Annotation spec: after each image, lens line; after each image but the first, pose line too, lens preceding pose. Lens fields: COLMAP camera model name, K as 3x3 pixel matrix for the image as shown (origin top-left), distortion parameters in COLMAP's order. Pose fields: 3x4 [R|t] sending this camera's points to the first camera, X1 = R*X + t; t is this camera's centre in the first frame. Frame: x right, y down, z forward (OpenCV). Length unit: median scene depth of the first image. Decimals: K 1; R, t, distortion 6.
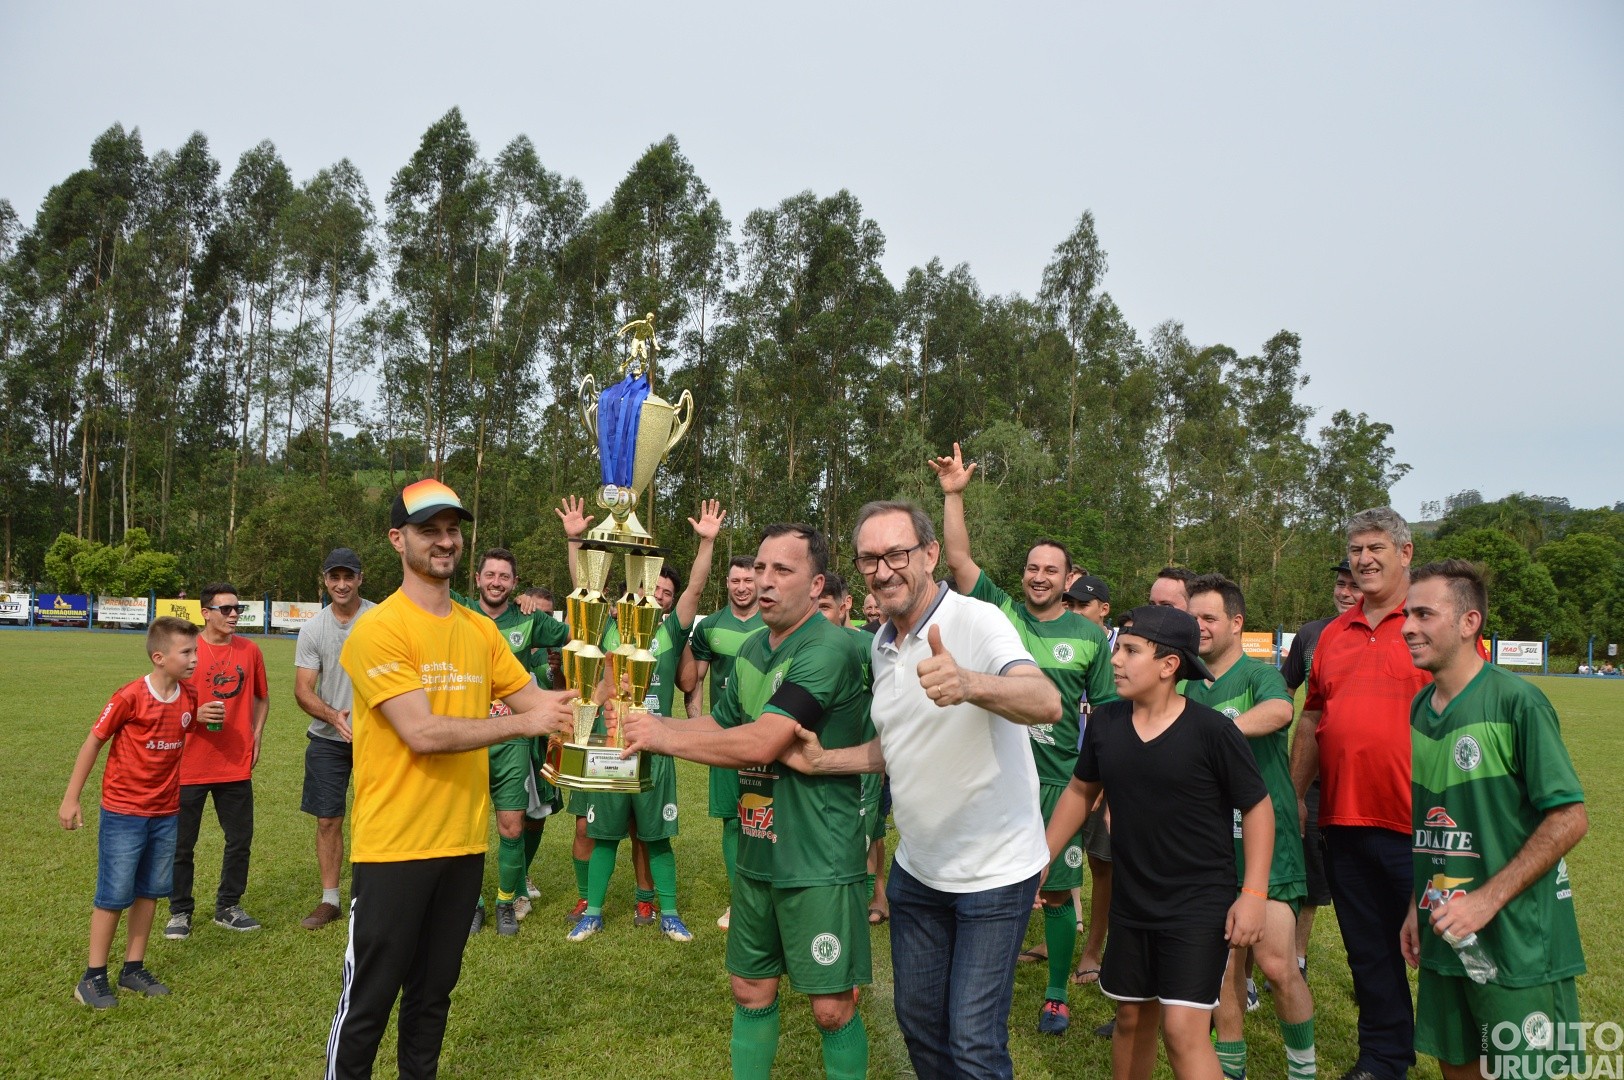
lens RADIAL K [[1557.2, 0, 812.0], [0, 1557.2, 540.0], [0, 0, 1]] dist [-0.176544, 0.223543]
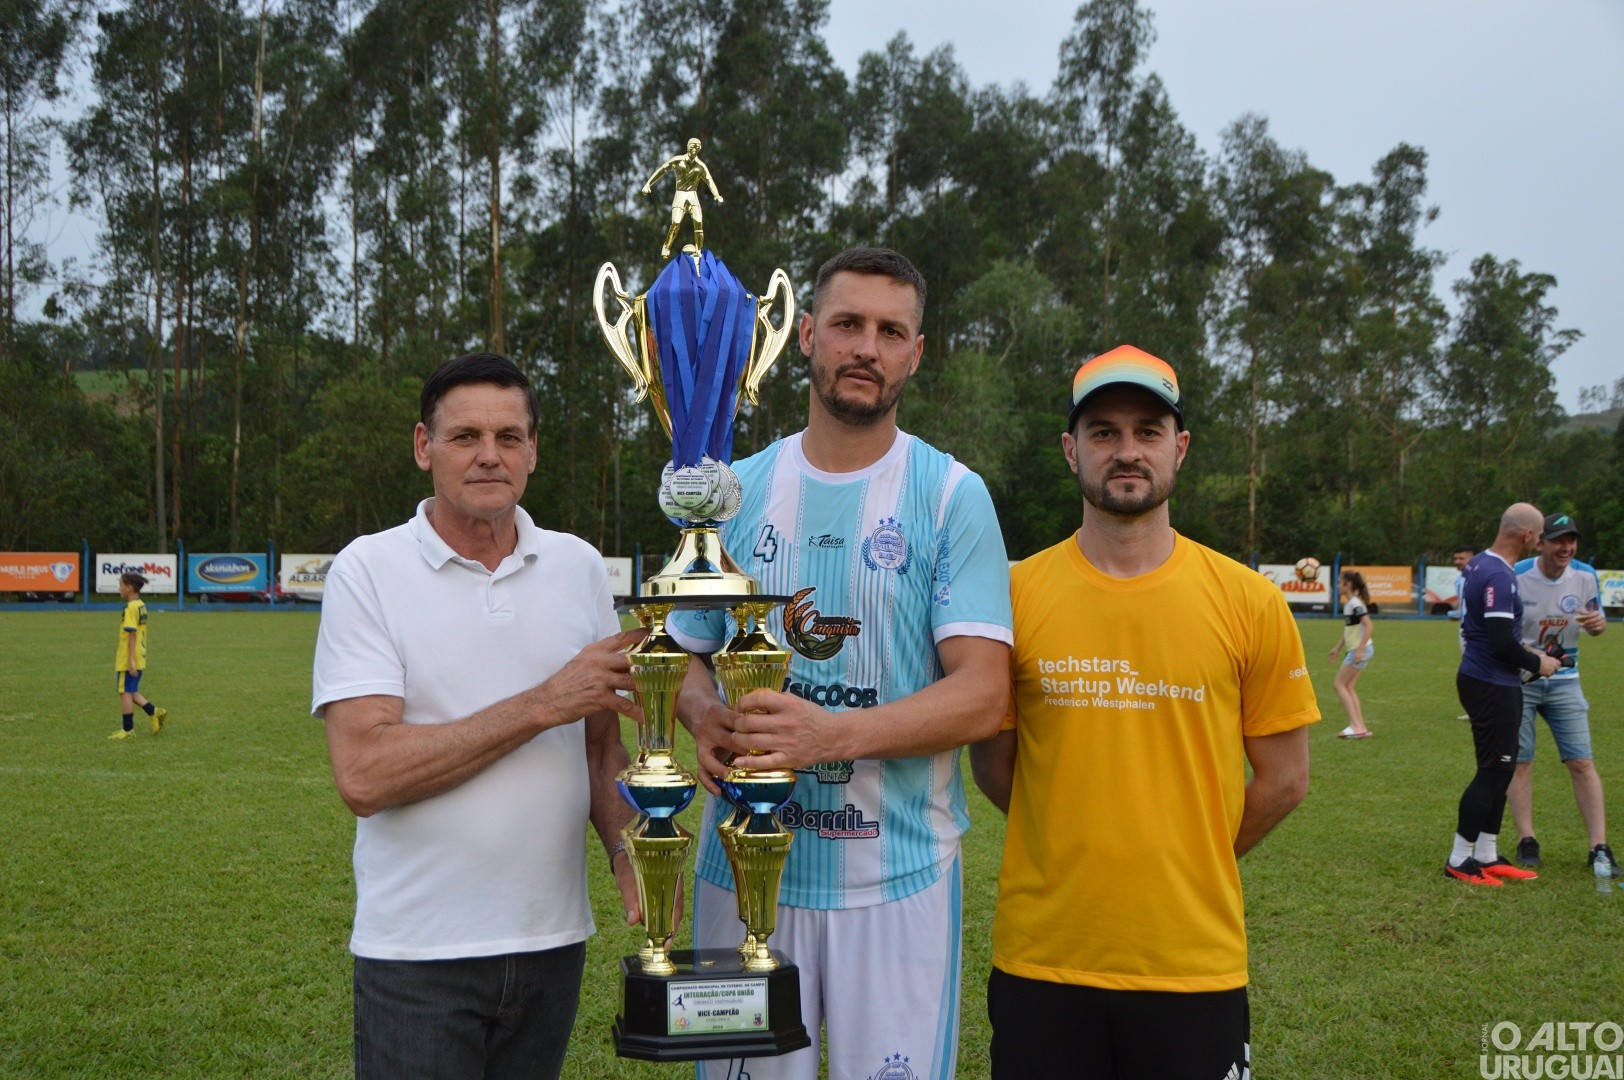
lens RADIAL K [[1781.8, 0, 812.0], [0, 1781.8, 540.0], [0, 0, 1]] dist [0.016735, 0.044236]
pose [[0.999804, -0.019164, 0.004868, 0.029378], [0.018952, 0.998999, 0.040509, 0.010497], [-0.005640, -0.040409, 0.999167, 0.189366]]
